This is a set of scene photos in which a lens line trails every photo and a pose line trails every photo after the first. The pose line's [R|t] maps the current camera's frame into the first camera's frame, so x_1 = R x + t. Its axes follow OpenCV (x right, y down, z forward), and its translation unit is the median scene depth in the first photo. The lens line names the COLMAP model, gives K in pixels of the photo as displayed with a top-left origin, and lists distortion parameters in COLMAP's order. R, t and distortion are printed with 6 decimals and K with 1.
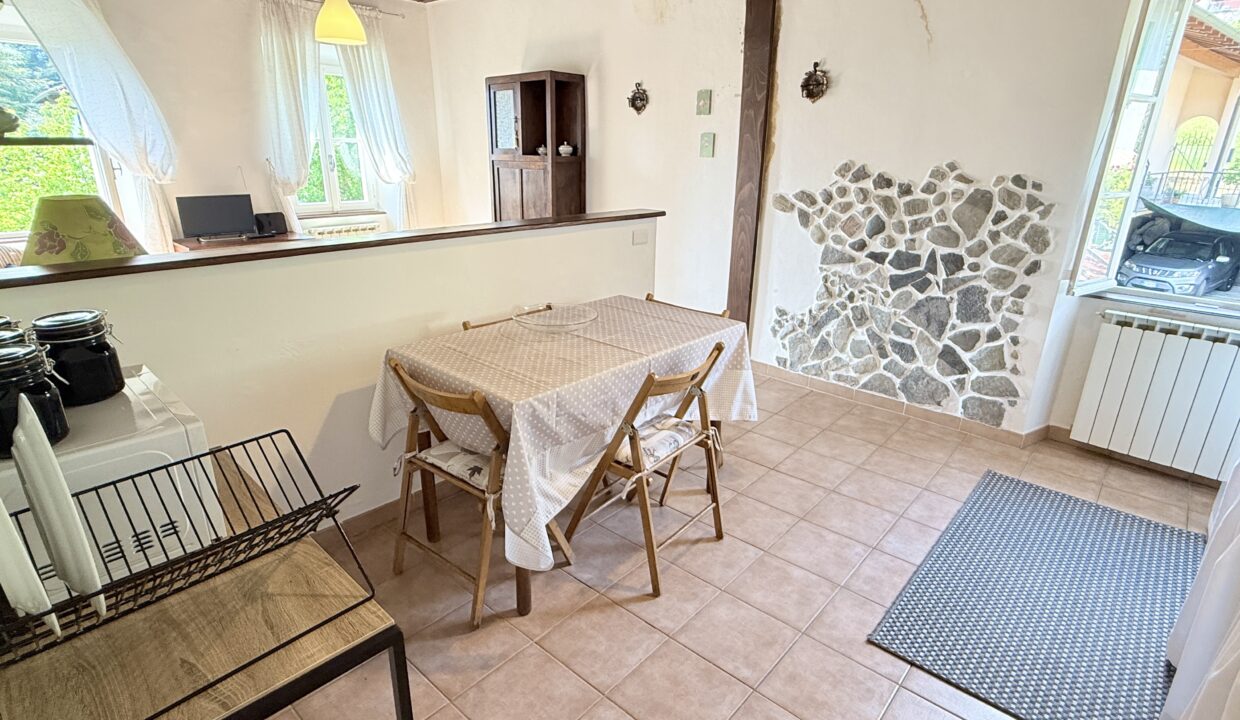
lens RADIAL K [[616.6, 0, 620.0], [0, 616.6, 360.0], [0, 0, 1]] dist [0.001119, -0.000317]
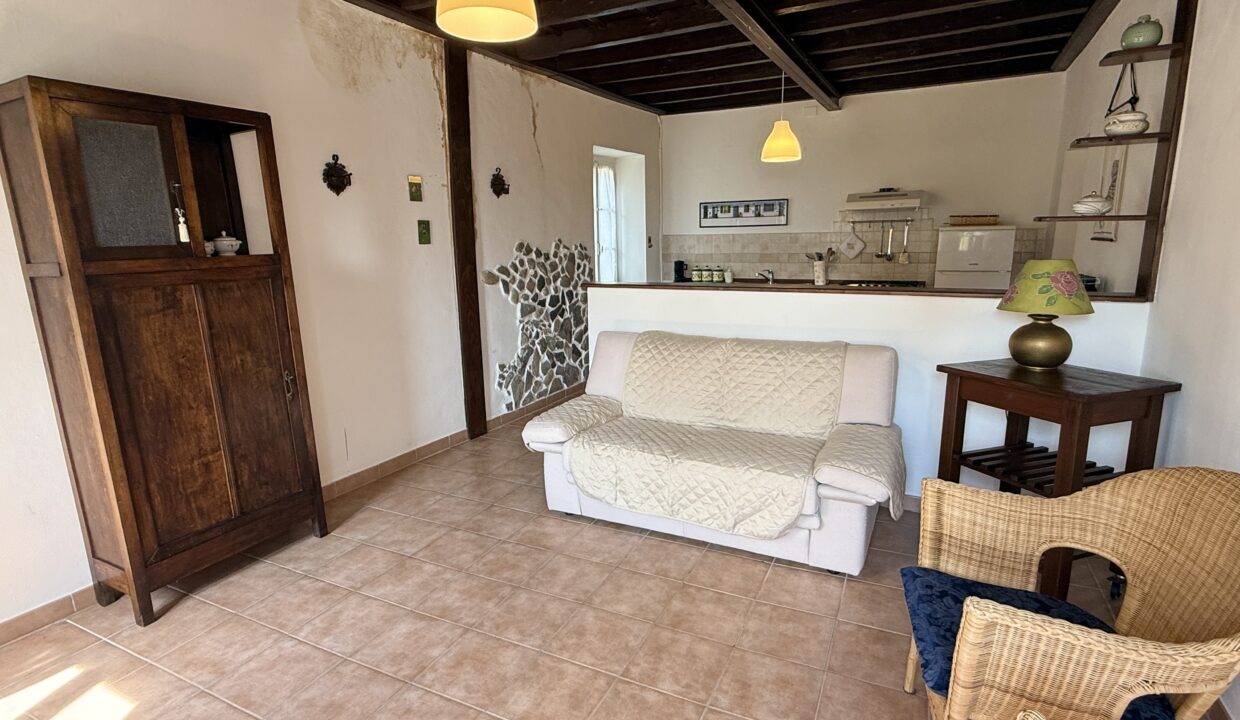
lens RADIAL K [[616.6, 0, 620.0], [0, 616.6, 360.0], [0, 0, 1]] dist [0.001119, -0.000317]
pose [[-0.266038, -0.204633, 0.941992, -1.072510], [0.330209, 0.898740, 0.288495, -0.420008], [-0.905641, 0.387805, -0.171528, 1.173451]]
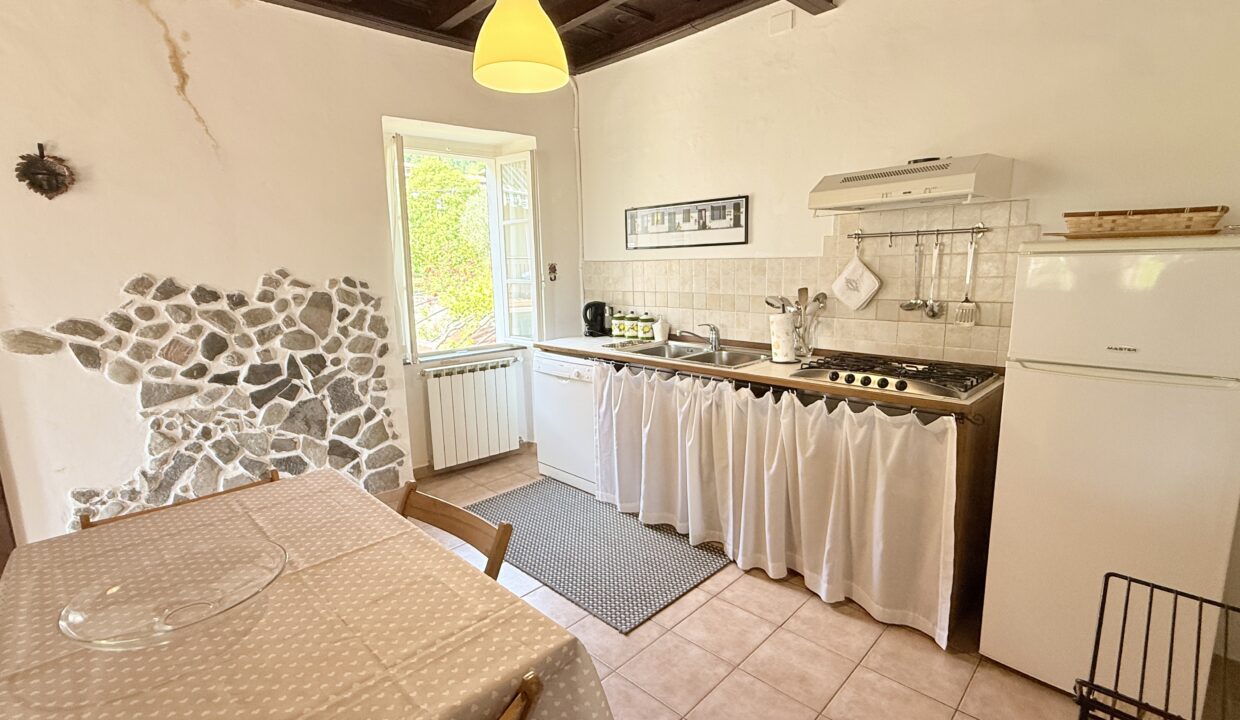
lens RADIAL K [[564.0, 0, 620.0], [0, 564.0, 360.0], [0, 0, 1]] dist [-0.000849, 0.000017]
pose [[0.053040, -0.190577, 0.980238, -0.332786], [0.348821, 0.923320, 0.160637, -0.129269], [-0.935687, 0.333408, 0.115450, 0.395782]]
